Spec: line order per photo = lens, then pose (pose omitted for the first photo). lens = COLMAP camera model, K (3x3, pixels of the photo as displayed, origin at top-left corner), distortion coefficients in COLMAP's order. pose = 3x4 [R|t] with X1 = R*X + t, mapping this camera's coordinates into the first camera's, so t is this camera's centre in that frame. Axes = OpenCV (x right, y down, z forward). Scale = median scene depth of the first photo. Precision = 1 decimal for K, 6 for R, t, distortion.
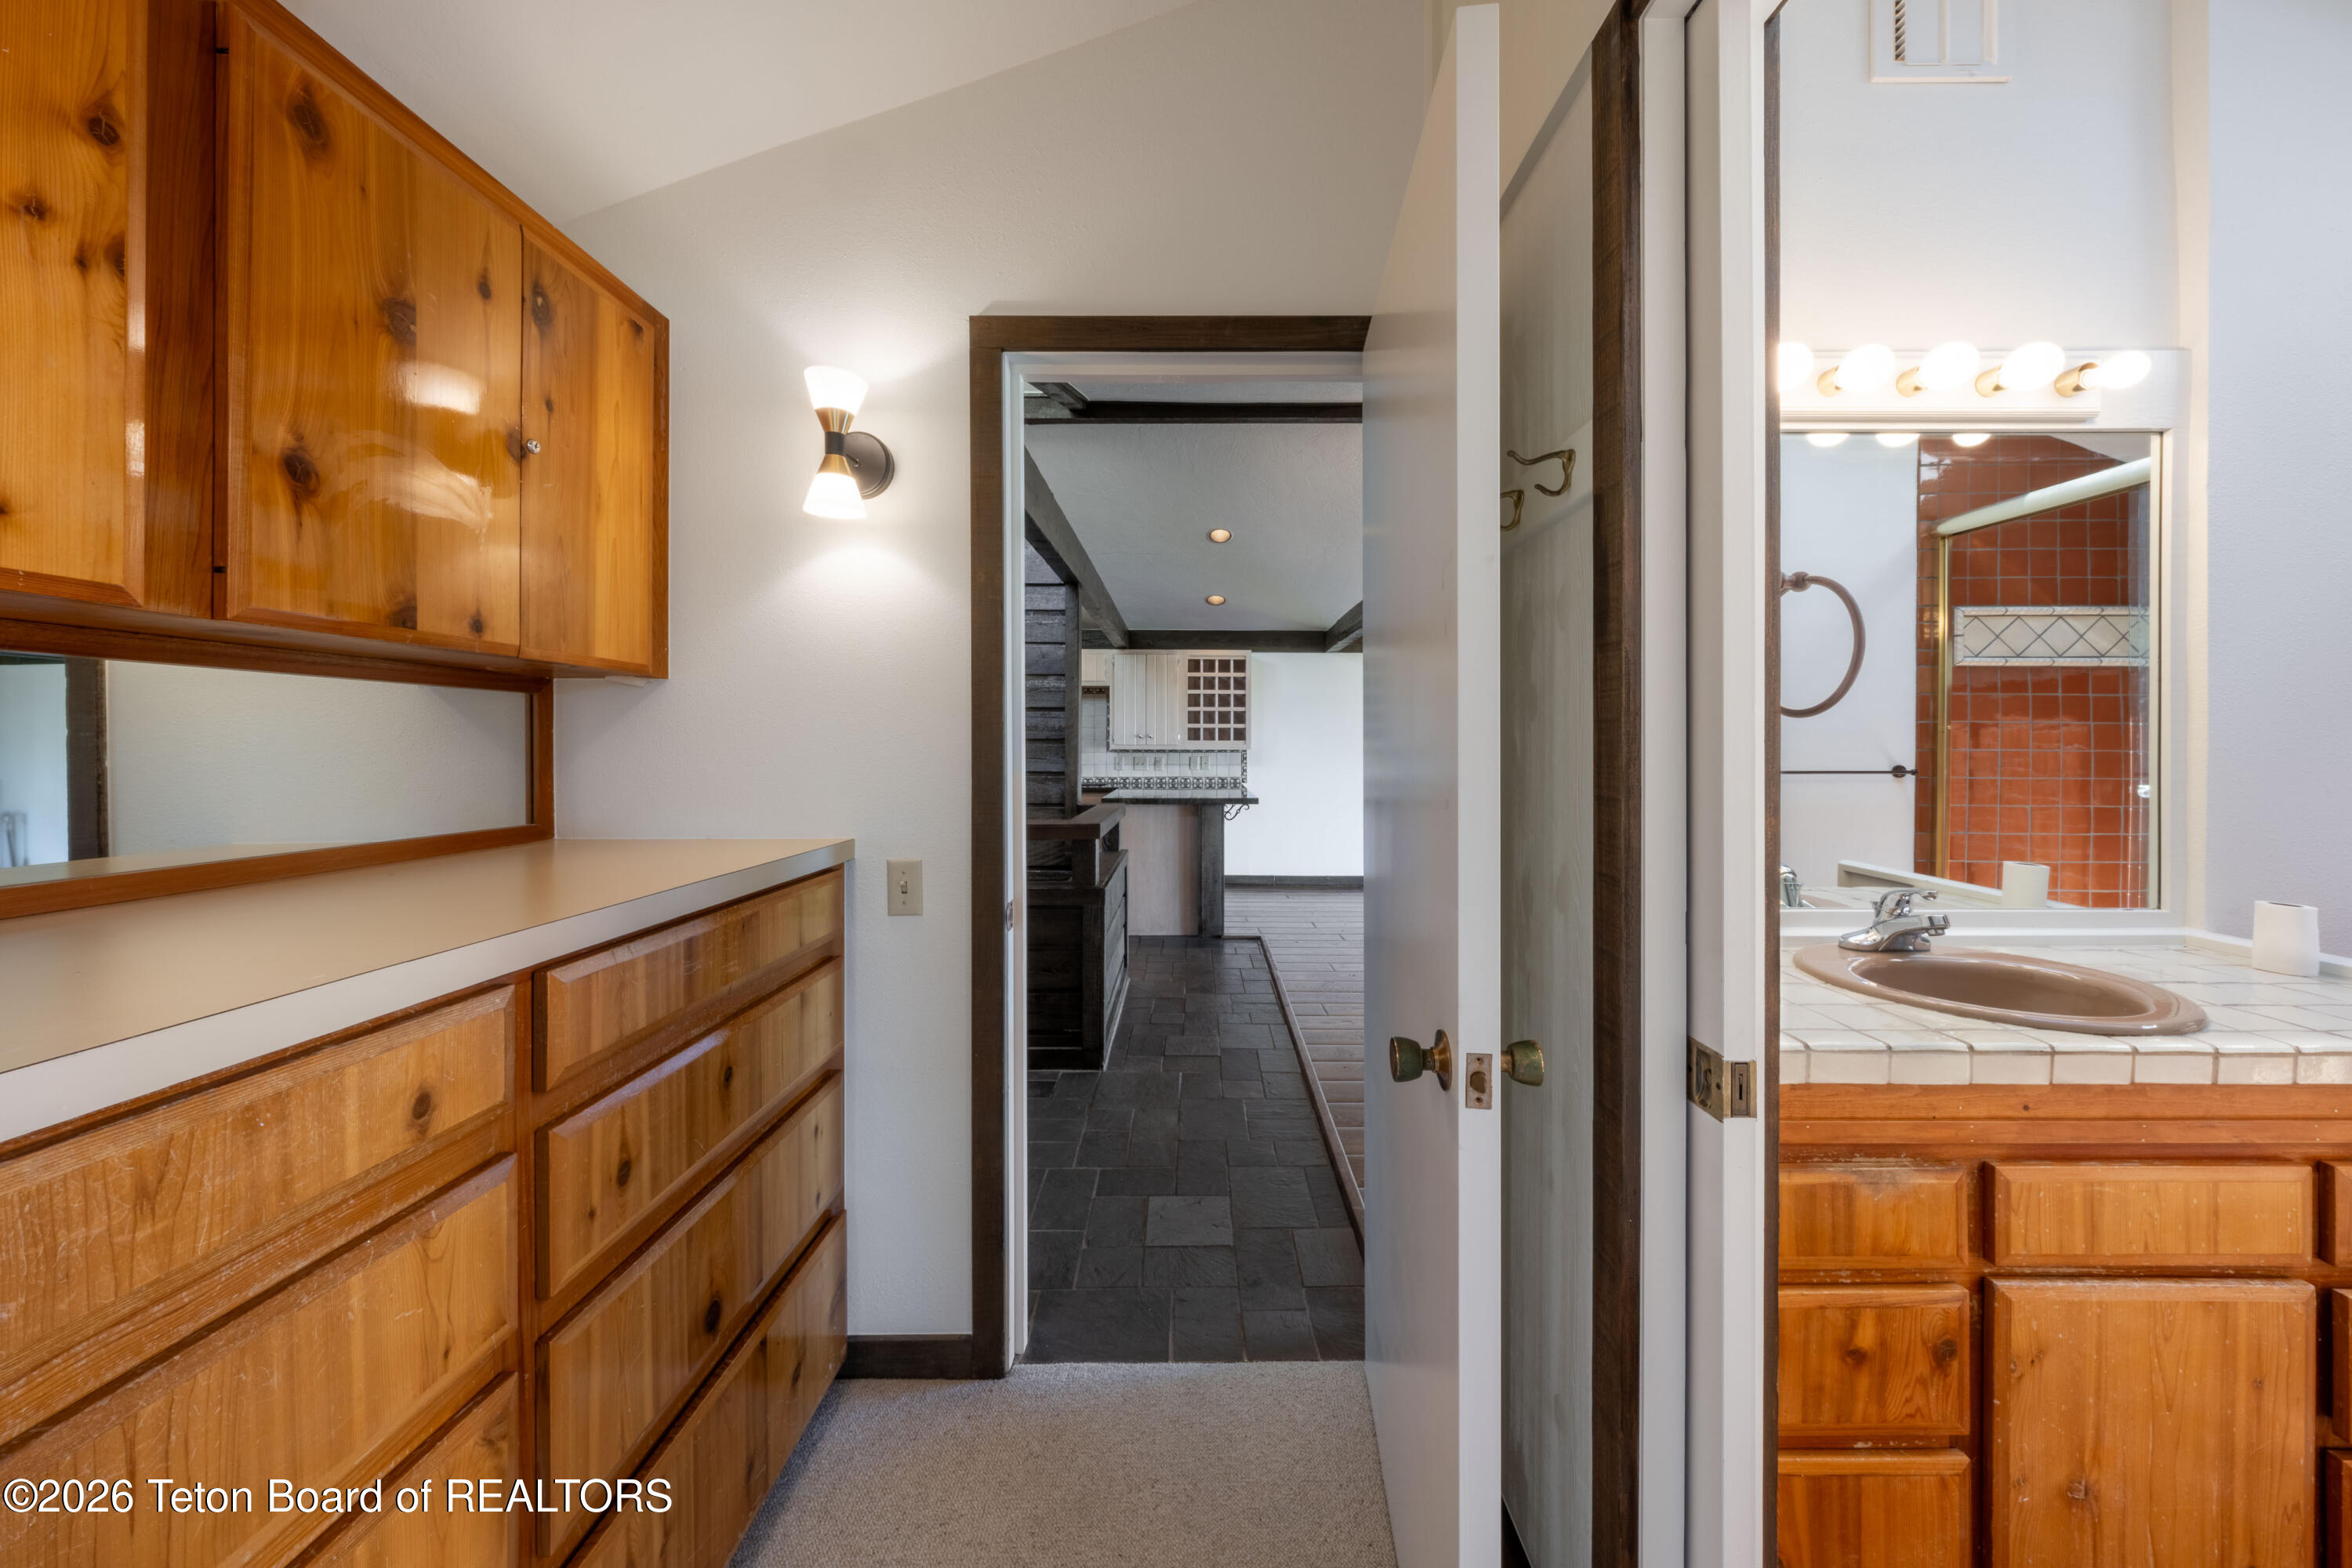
lens RADIAL K [[811.0, 0, 1205.7], [0, 811.0, 747.9], [0, 0, 1]] dist [-0.000478, -0.000181]
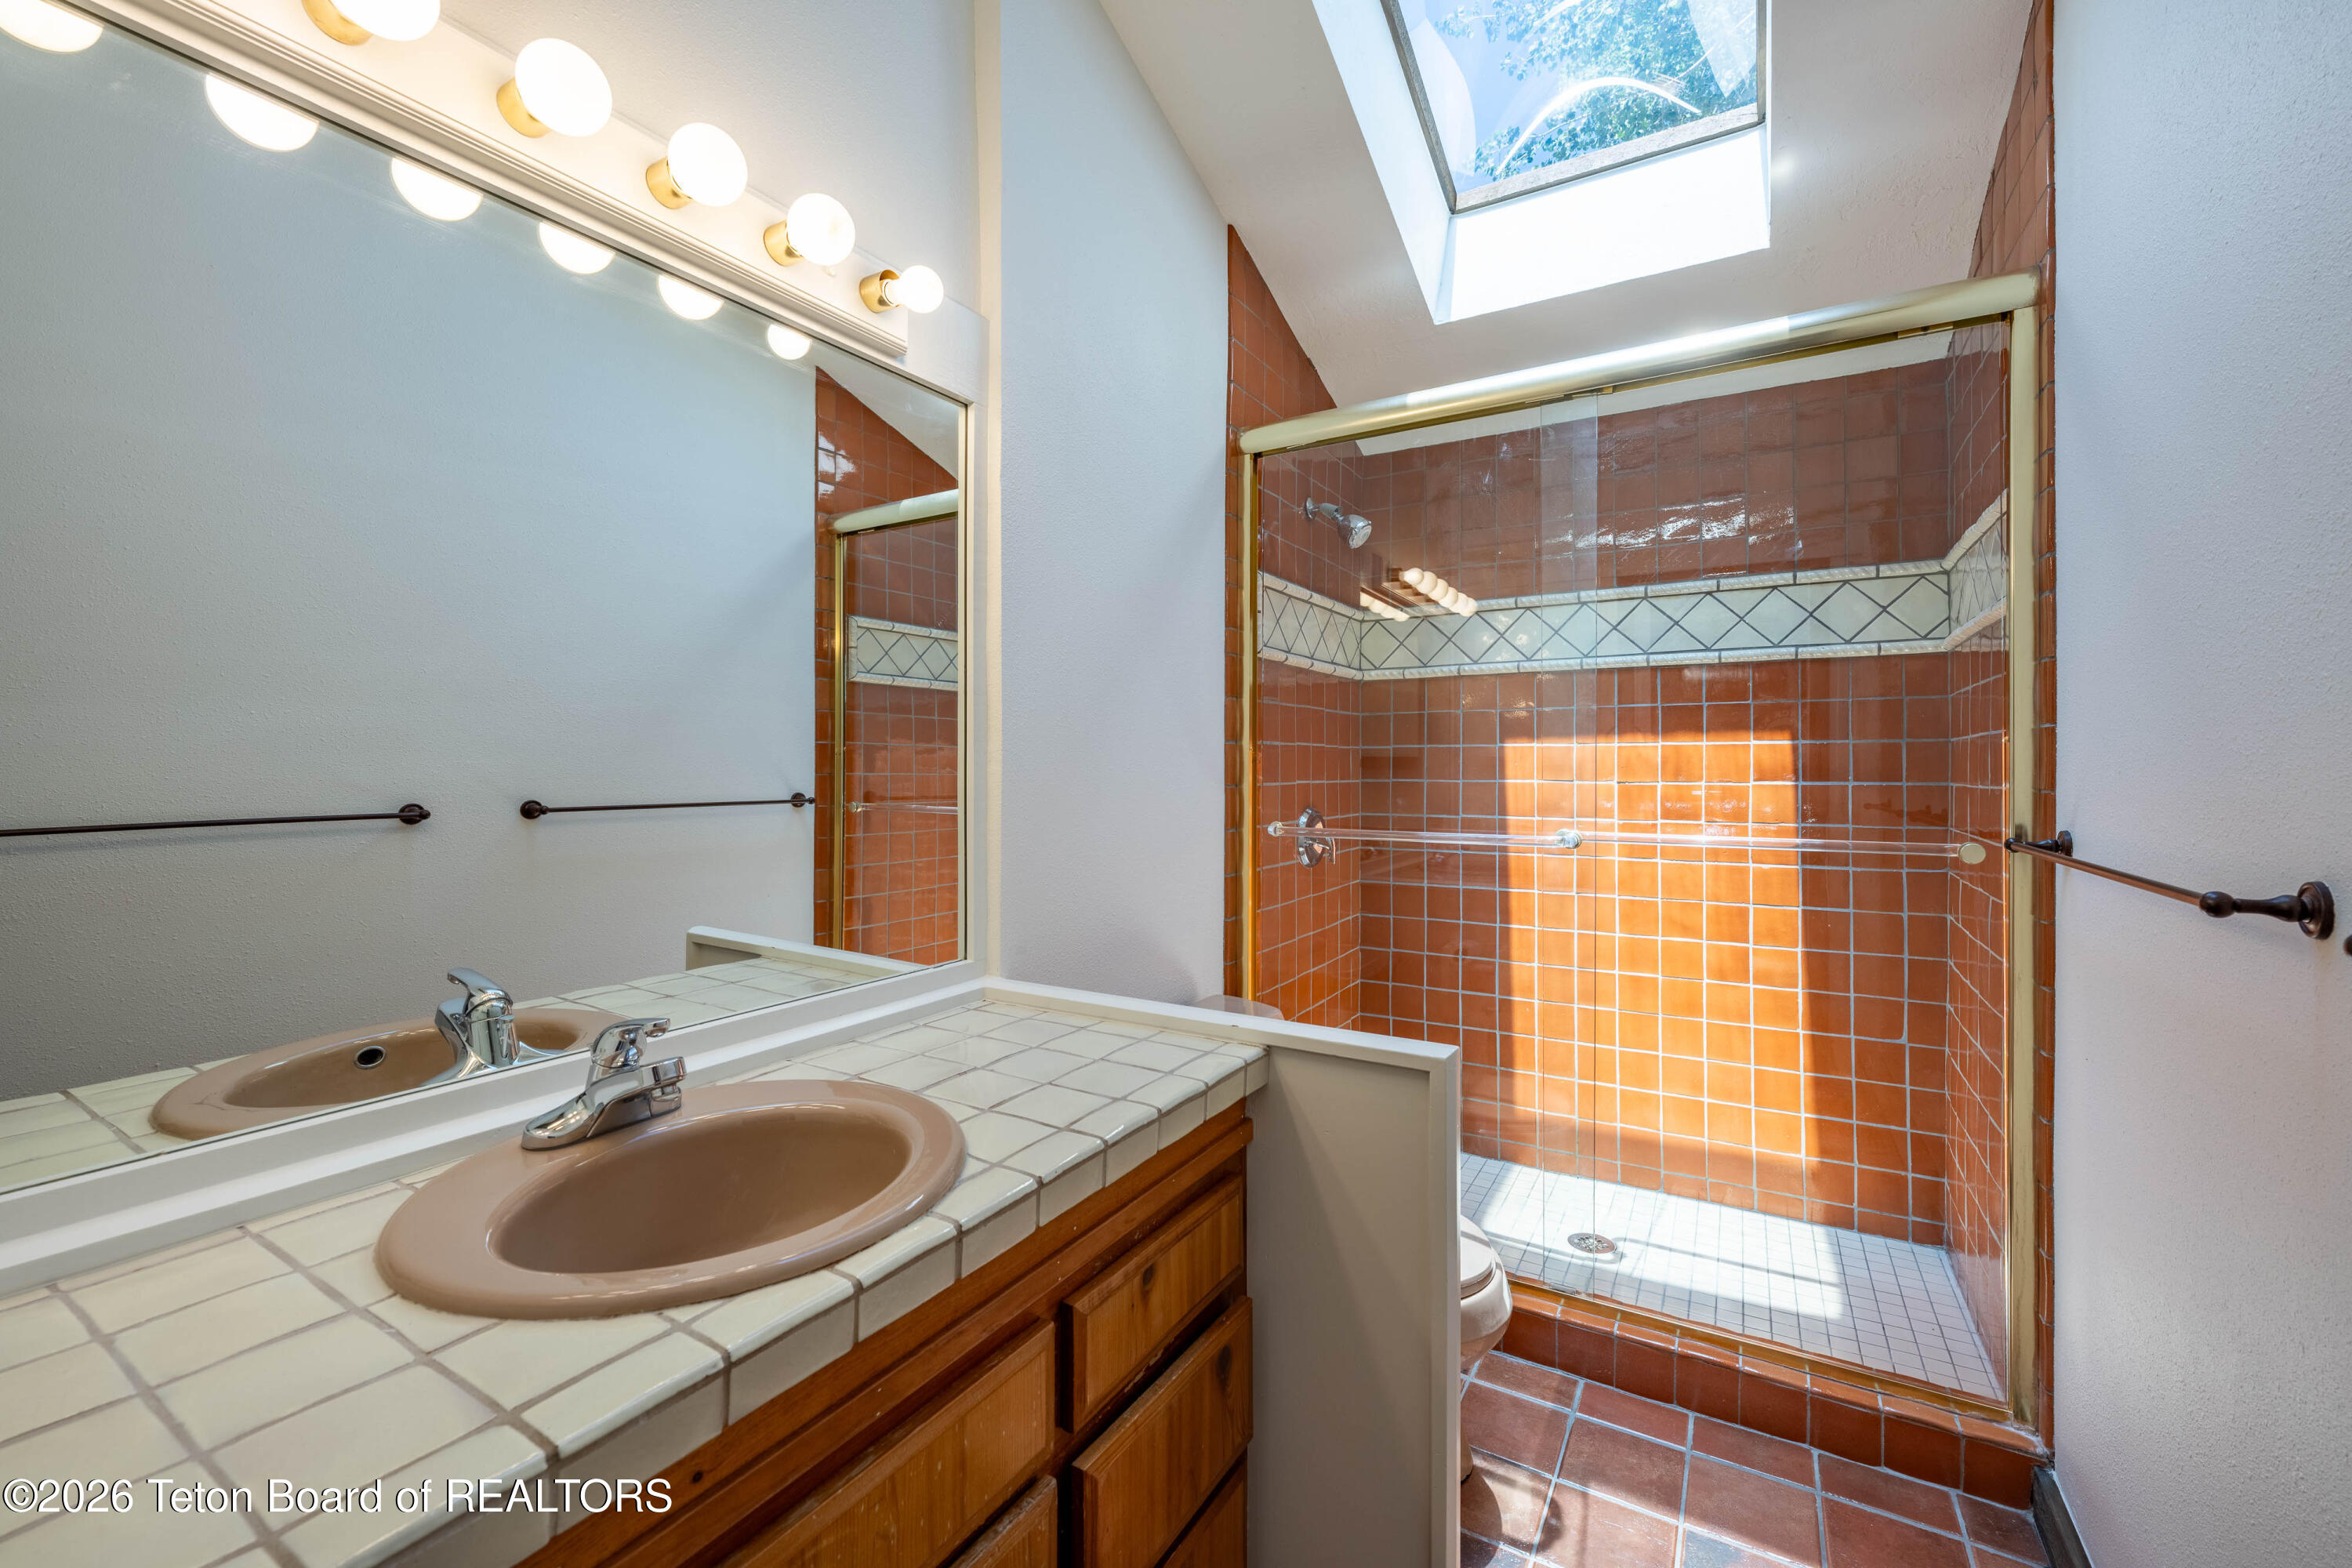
lens RADIAL K [[918.1, 0, 1182.9], [0, 918.1, 773.4], [0, 0, 1]] dist [0.001420, 0.000156]
pose [[0.517229, -0.003893, 0.855838, 0.462246], [0.004474, 0.999988, 0.001845, 0.001465], [-0.855835, 0.002875, 0.517240, 0.299841]]
